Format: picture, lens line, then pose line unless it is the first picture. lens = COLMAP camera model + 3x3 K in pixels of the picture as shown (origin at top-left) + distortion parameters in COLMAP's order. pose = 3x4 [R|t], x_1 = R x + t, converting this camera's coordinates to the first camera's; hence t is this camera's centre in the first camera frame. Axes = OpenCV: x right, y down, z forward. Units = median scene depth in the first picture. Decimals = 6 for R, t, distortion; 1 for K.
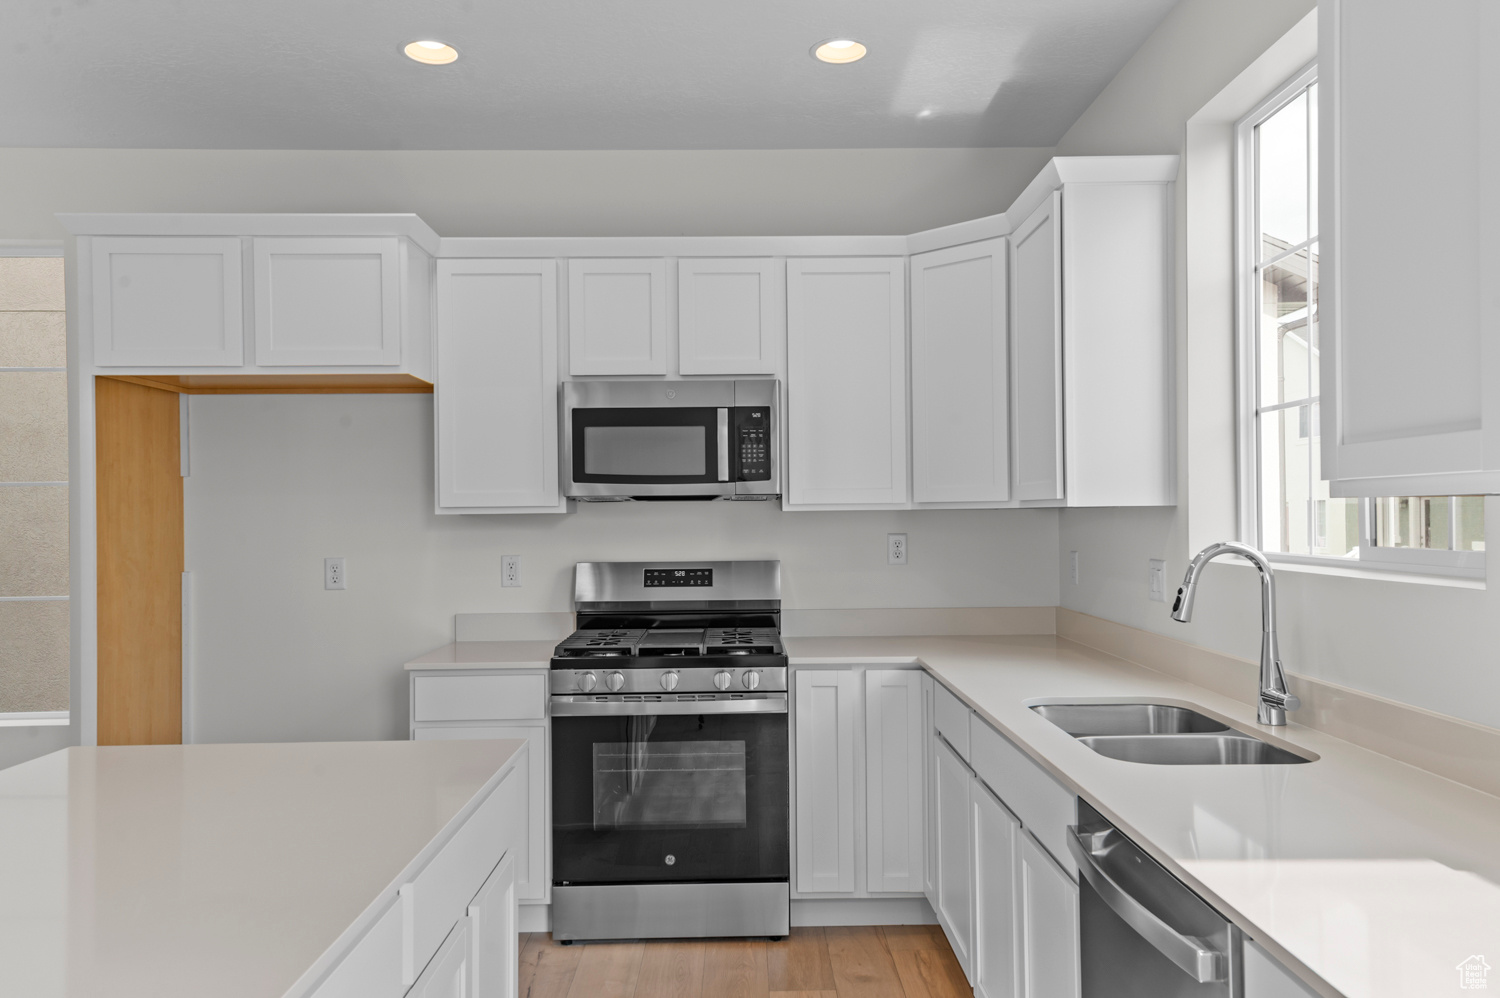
lens RADIAL K [[1116.4, 0, 753.0], [0, 1116.4, 497.7], [0, 0, 1]] dist [0.031331, -0.002060]
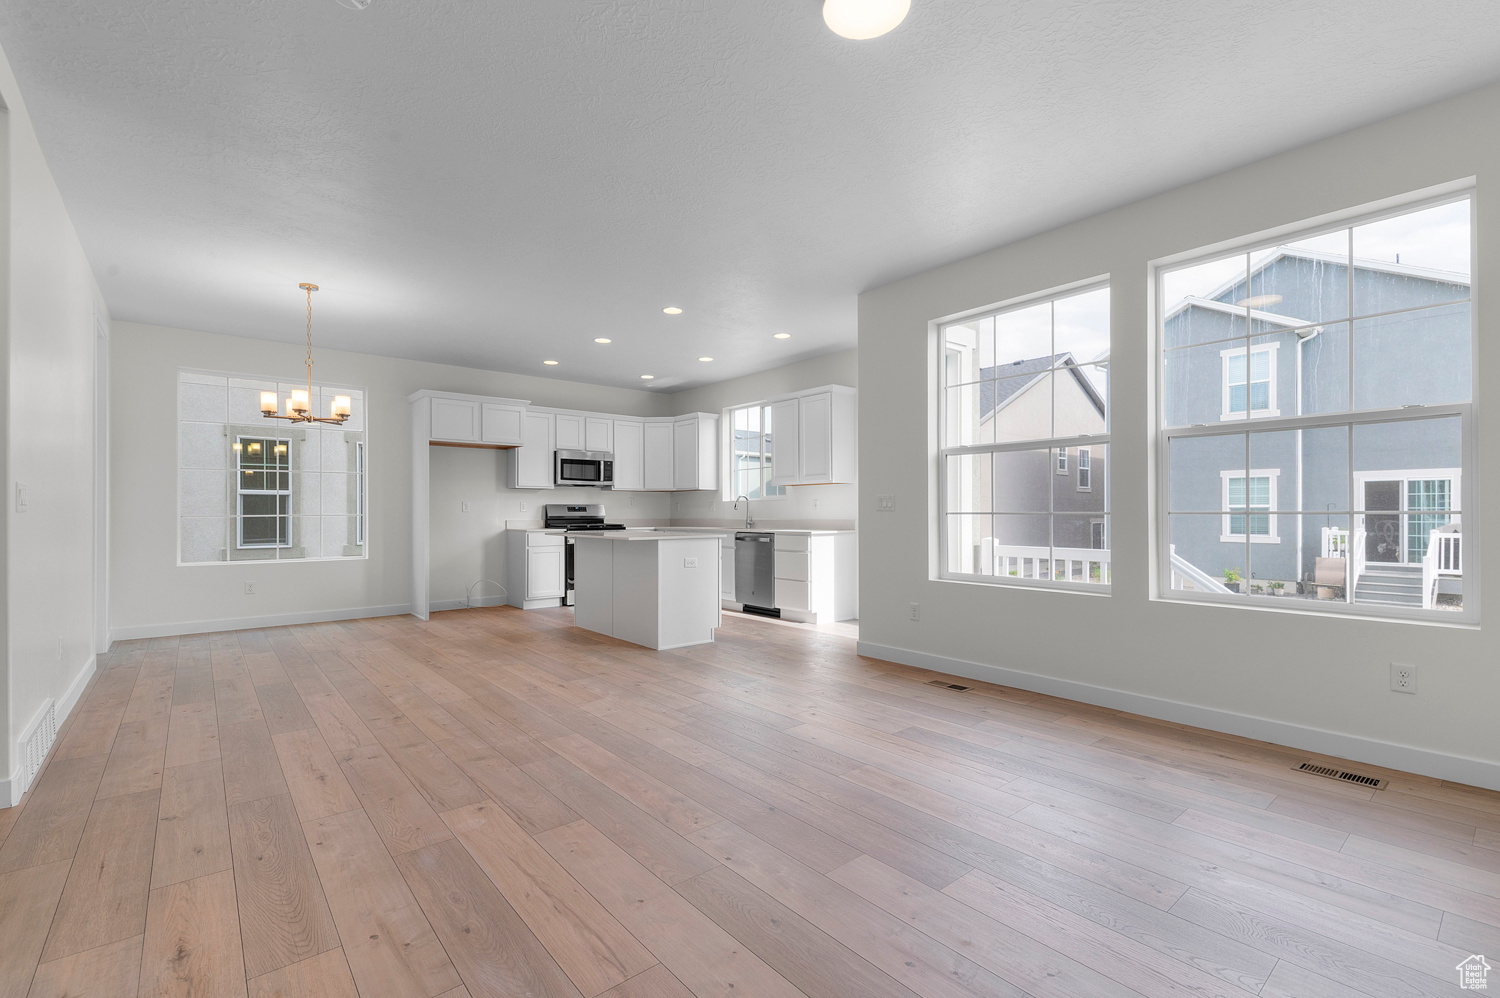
lens RADIAL K [[665.6, 0, 749.7], [0, 665.6, 510.8], [0, 0, 1]] dist [-0.002705, -0.000338]
pose [[0.788351, 0.009093, 0.615159, -0.945363], [-0.016134, 0.999852, 0.005897, 0.059281], [-0.615014, -0.014574, 0.788381, -0.970507]]
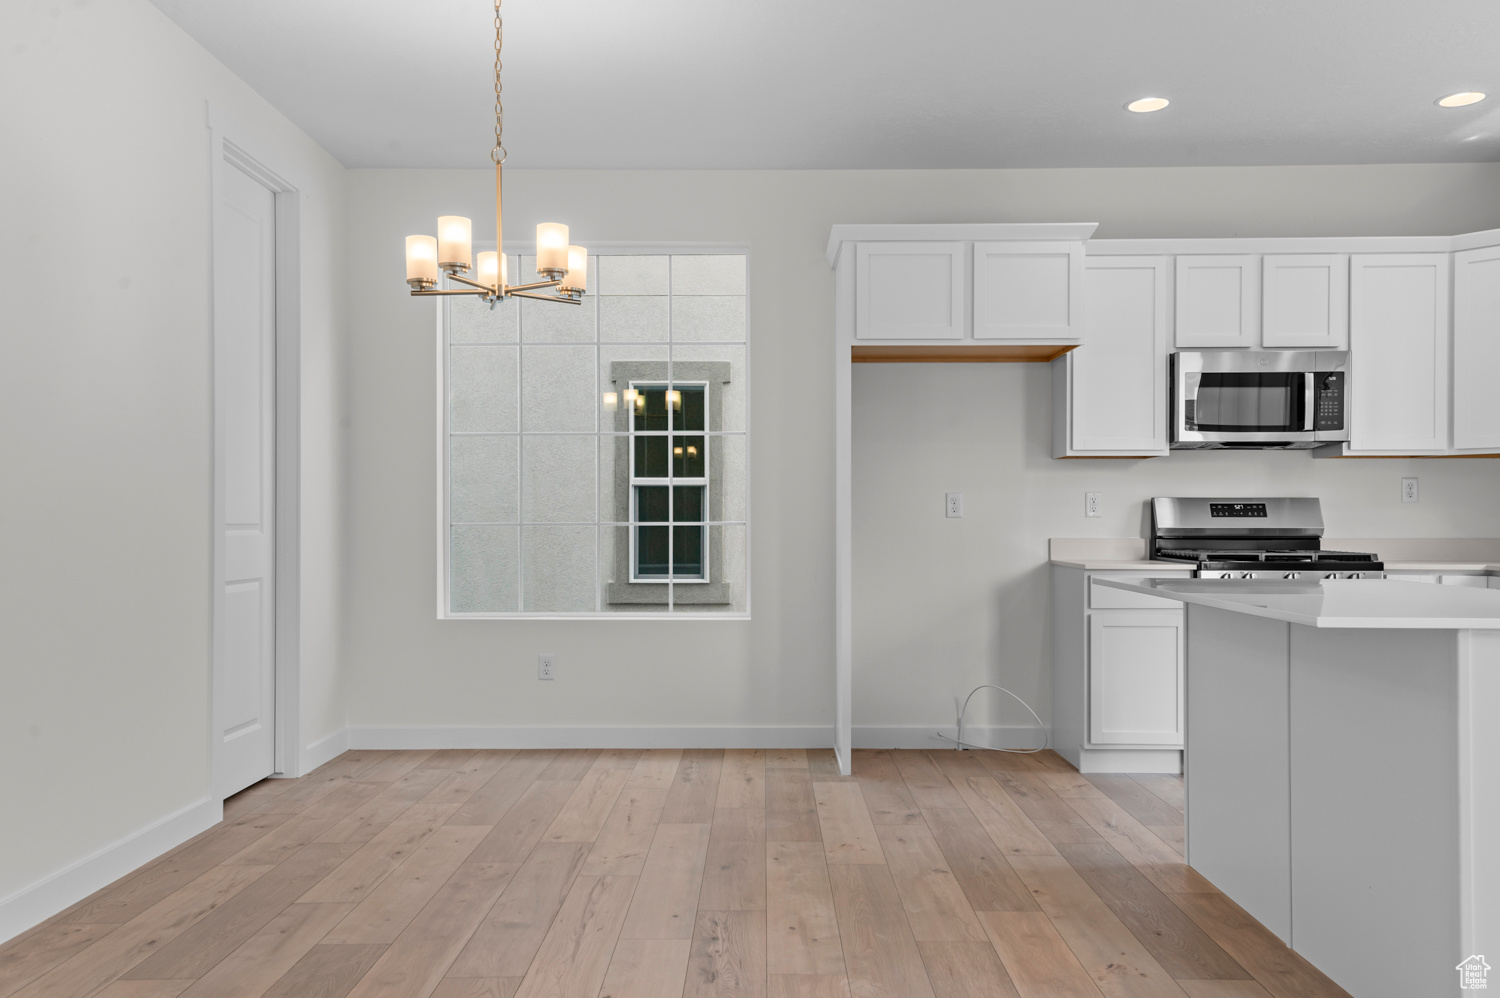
lens RADIAL K [[1225.6, 0, 747.3], [0, 1225.6, 515.3], [0, 0, 1]] dist [0.017387, 0.018876]
pose [[0.999220, 0.010234, -0.038148, -0.593056], [-0.009723, 0.999861, 0.013551, 0.067353], [0.038282, -0.013170, 0.999180, -0.418367]]
